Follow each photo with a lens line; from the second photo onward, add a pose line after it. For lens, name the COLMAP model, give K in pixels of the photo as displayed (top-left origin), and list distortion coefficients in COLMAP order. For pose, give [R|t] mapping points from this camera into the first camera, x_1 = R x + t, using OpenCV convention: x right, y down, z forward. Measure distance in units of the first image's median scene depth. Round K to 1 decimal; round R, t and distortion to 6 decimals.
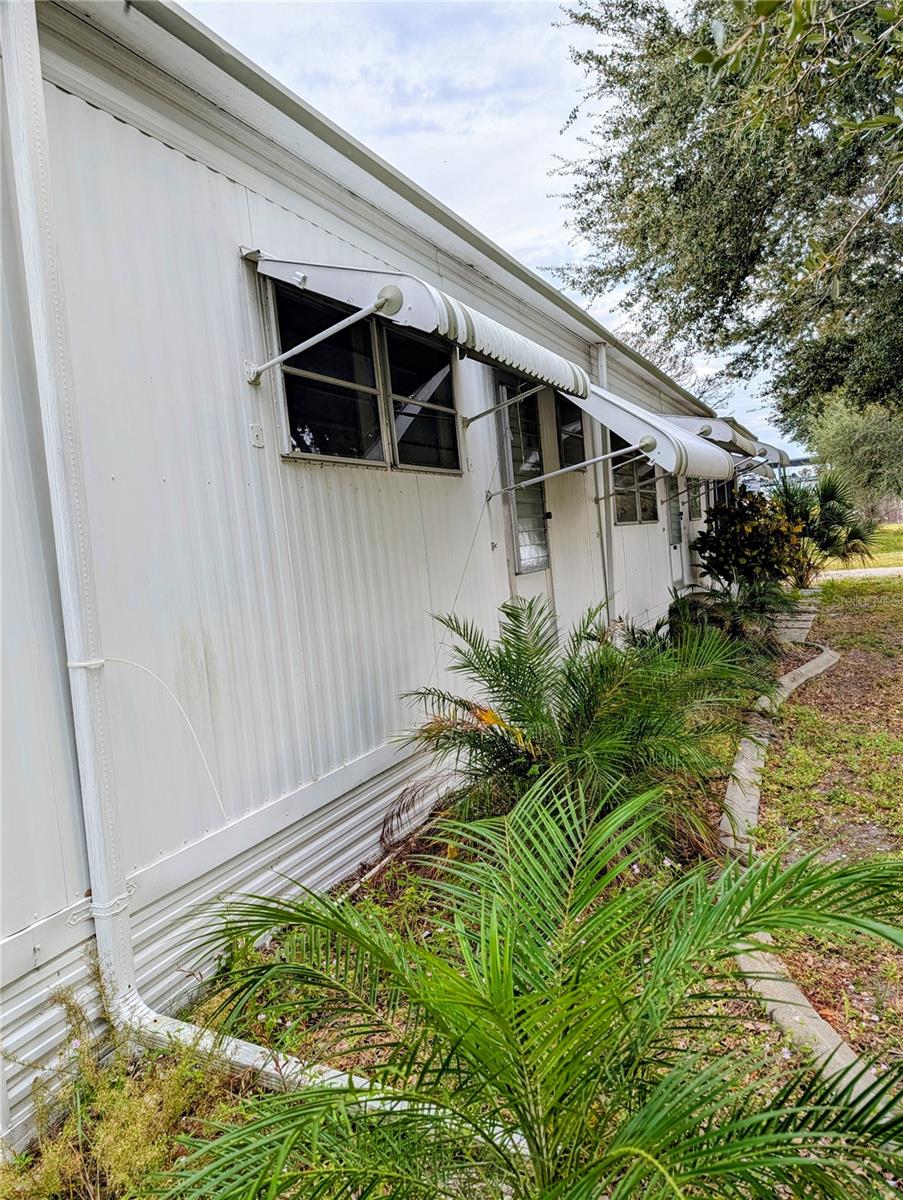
lens RADIAL K [[858.0, 0, 451.5], [0, 858.0, 600.0], [0, 0, 1]] dist [0.007979, -0.002742]
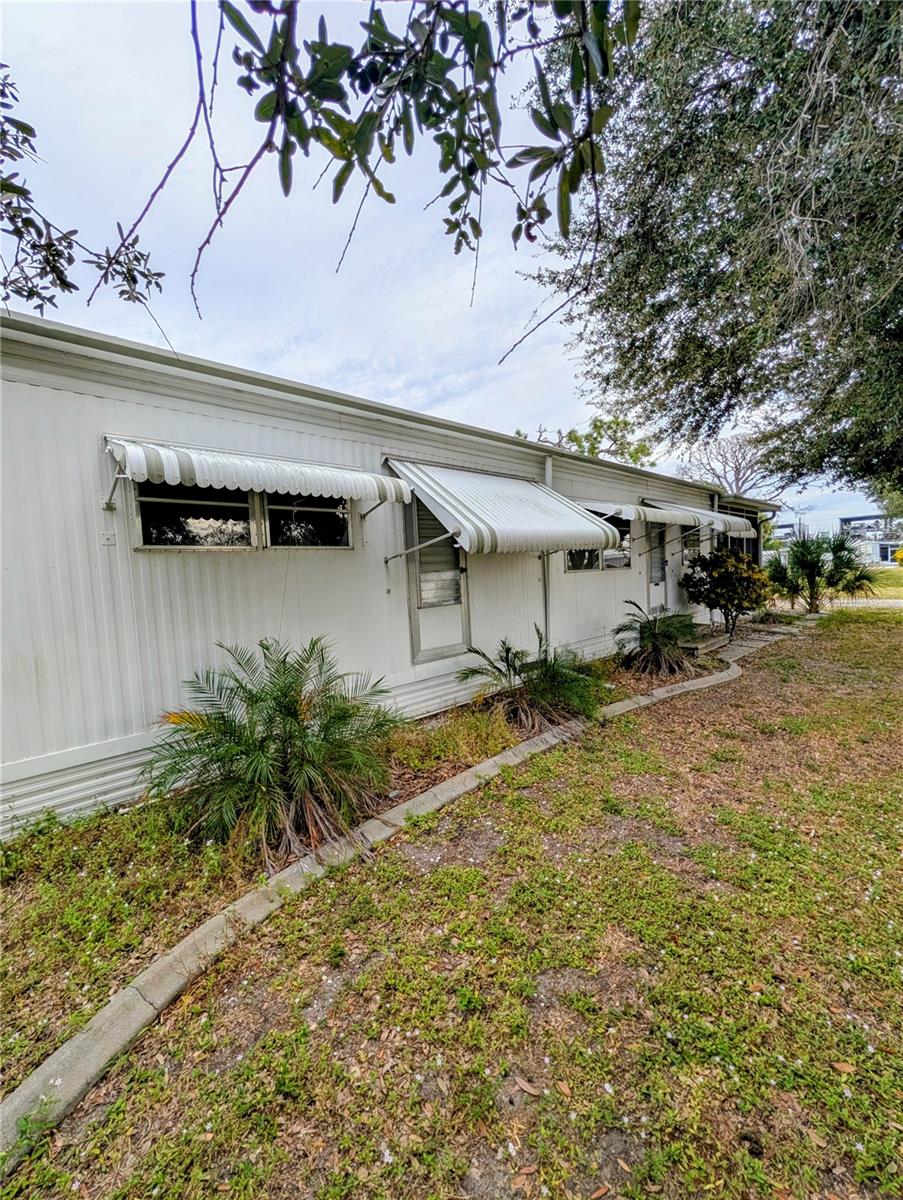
lens RADIAL K [[458.3, 0, 451.5], [0, 458.3, 600.0], [0, 0, 1]] dist [-0.018659, -0.000010]
pose [[0.915199, 0.071819, -0.396552, 0.517432], [-0.060290, 0.997319, 0.041481, -0.093388], [0.398468, -0.014055, 0.917075, 0.265015]]
